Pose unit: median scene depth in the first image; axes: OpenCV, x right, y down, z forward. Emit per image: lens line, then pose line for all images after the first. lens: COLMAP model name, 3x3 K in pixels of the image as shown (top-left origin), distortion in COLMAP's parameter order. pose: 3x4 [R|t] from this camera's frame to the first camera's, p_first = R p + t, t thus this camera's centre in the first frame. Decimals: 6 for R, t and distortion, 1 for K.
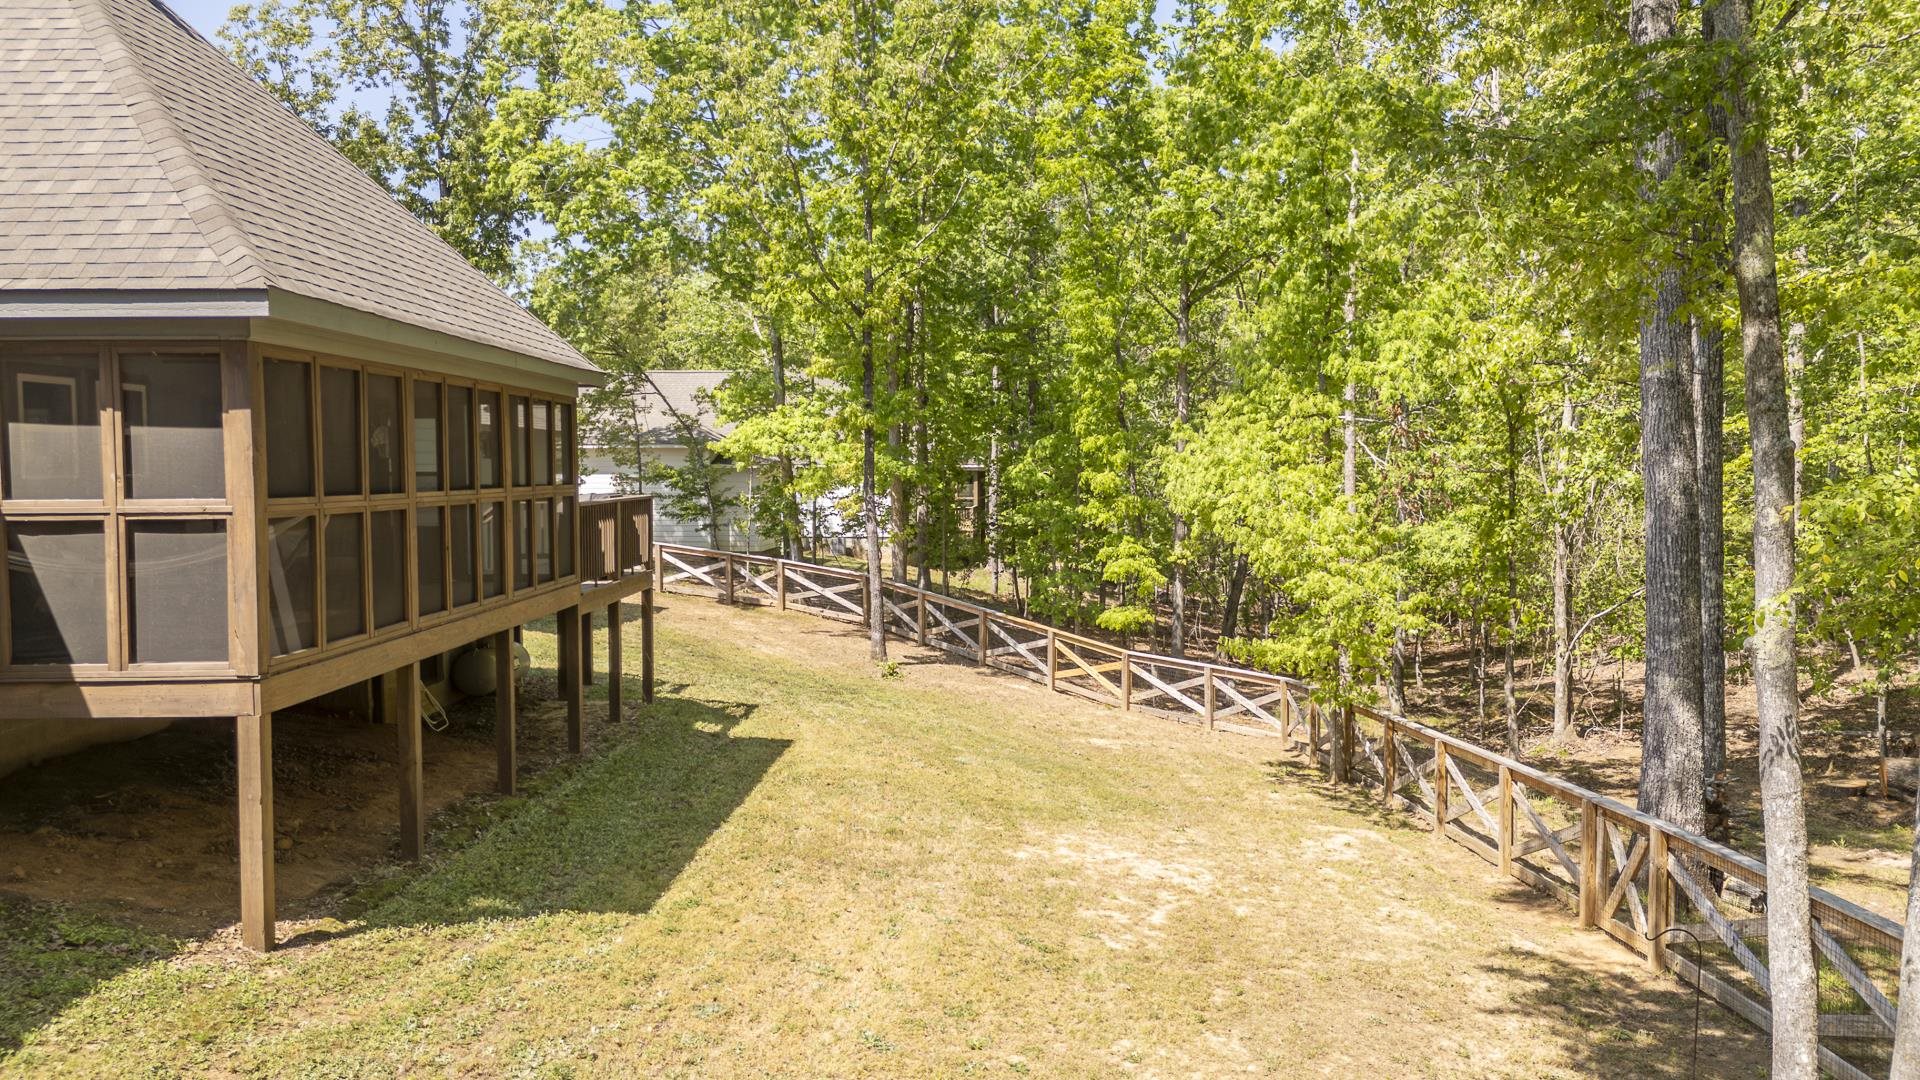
lens RADIAL K [[1417.1, 0, 967.4], [0, 1417.1, 537.4], [0, 0, 1]] dist [0.081587, -0.082879]
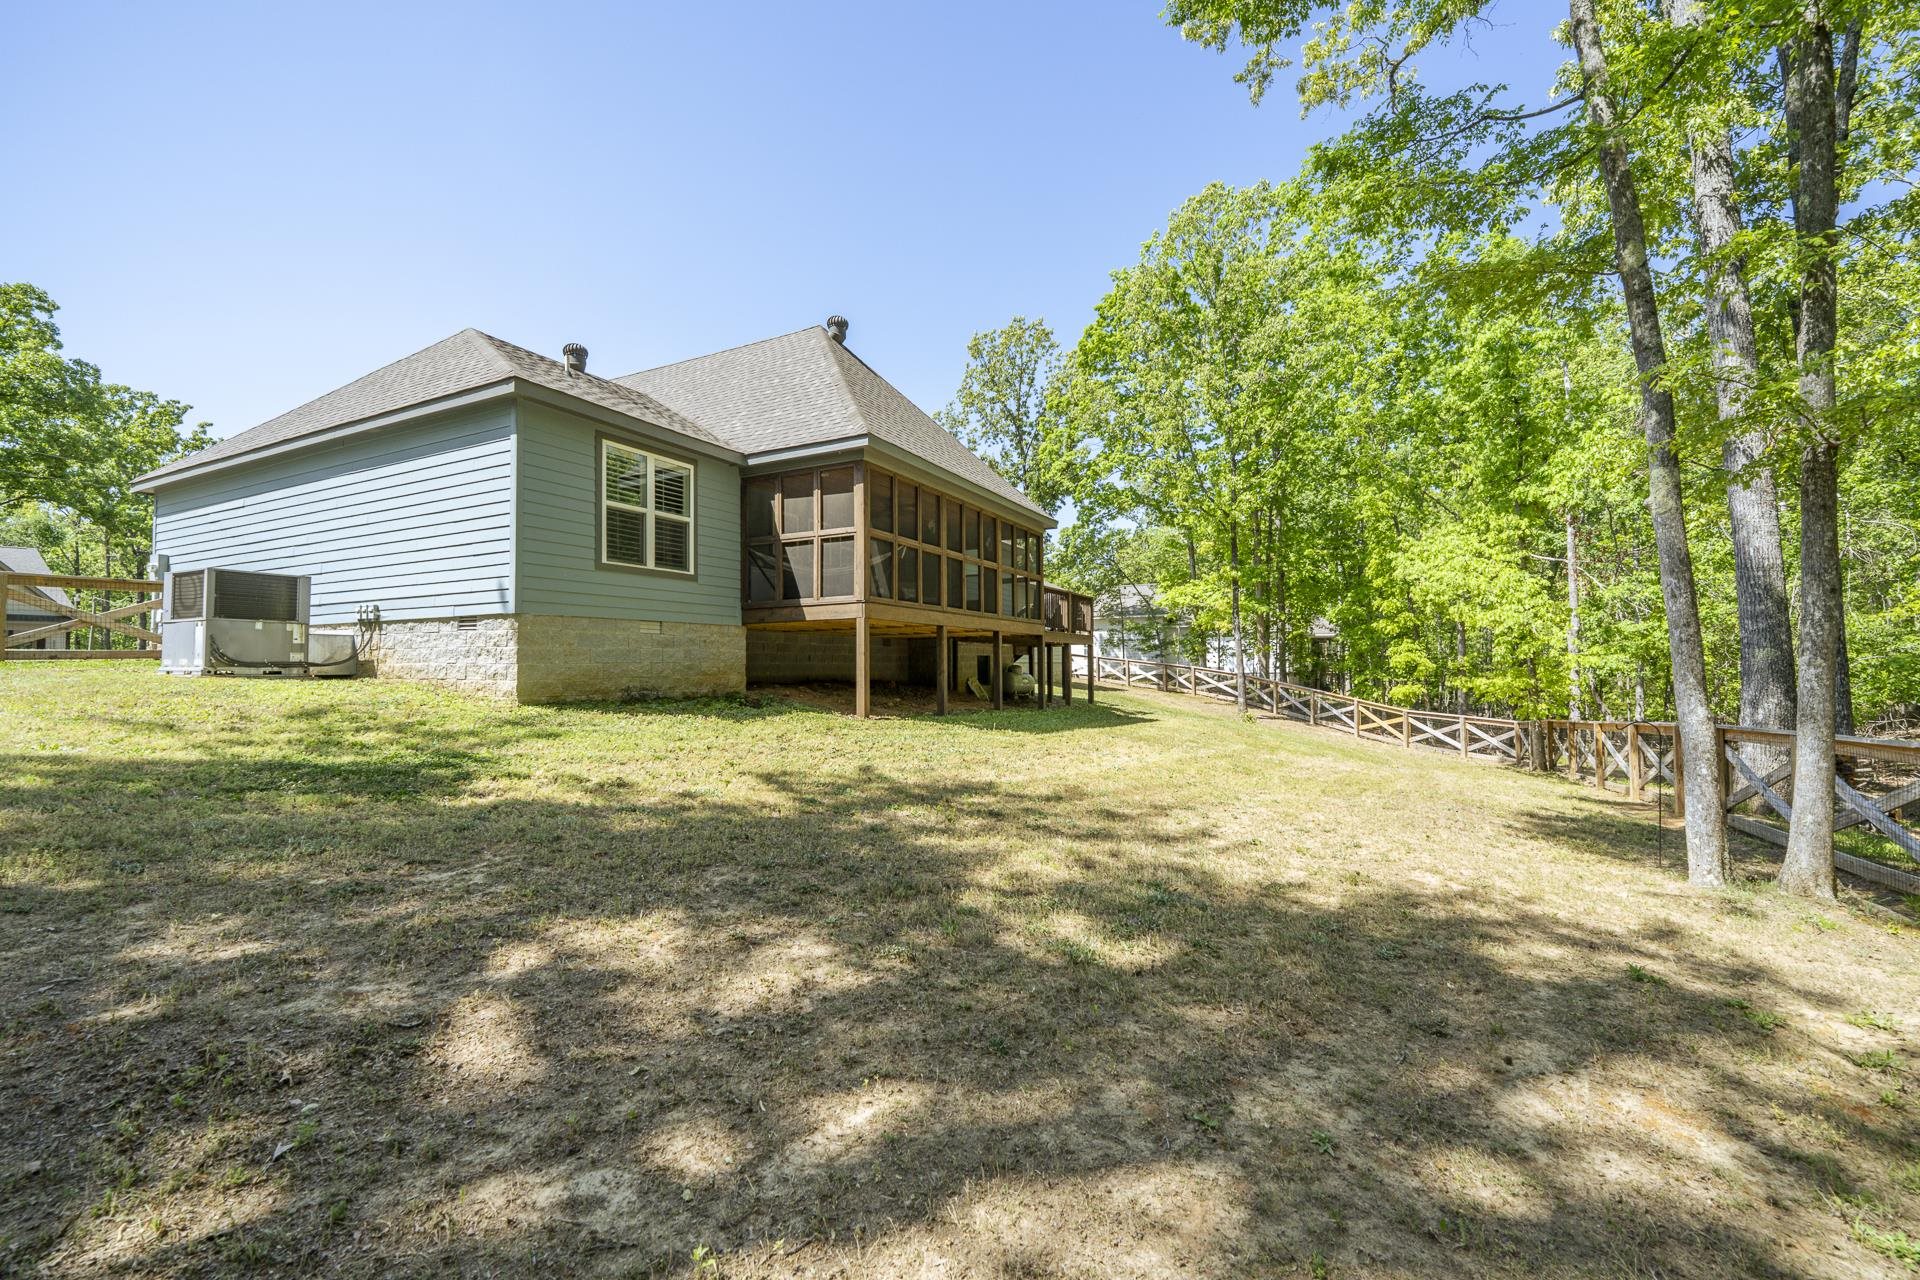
lens RADIAL K [[791.3, 0, 956.0], [0, 791.3, 642.9], [0, 0, 1]] dist [0.001143, 0.000386]
pose [[0.890066, -0.017430, -0.455498, 0.168571], [-0.017361, 0.997247, -0.072086, 0.189886], [0.455501, 0.072070, 0.887313, -0.053532]]
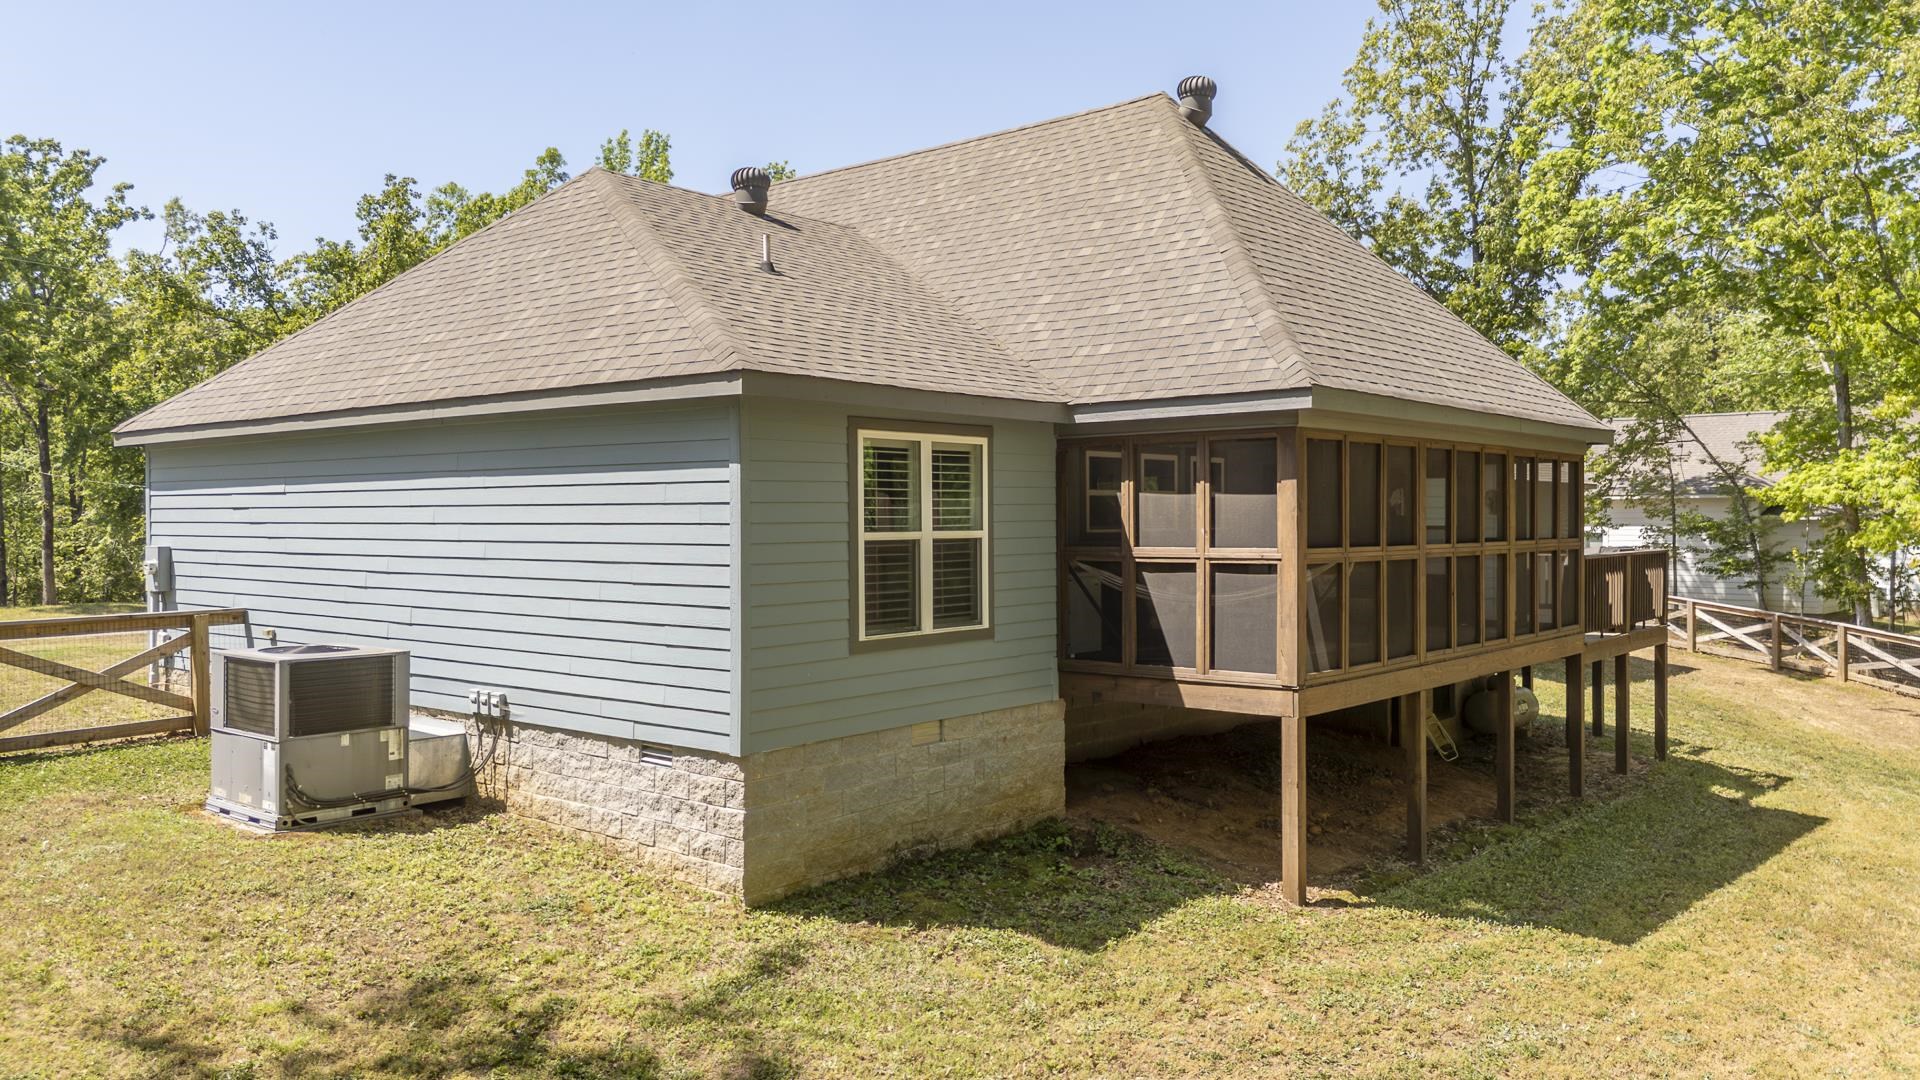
lens RADIAL K [[1417.1, 0, 967.4], [0, 1417.1, 537.4], [0, 0, 1]] dist [0.081587, -0.082879]
pose [[0.769589, 0.009067, -0.638475, 0.066923], [-0.031529, 0.999219, -0.023813, 0.001897], [0.637761, 0.038457, 0.769274, -0.125273]]
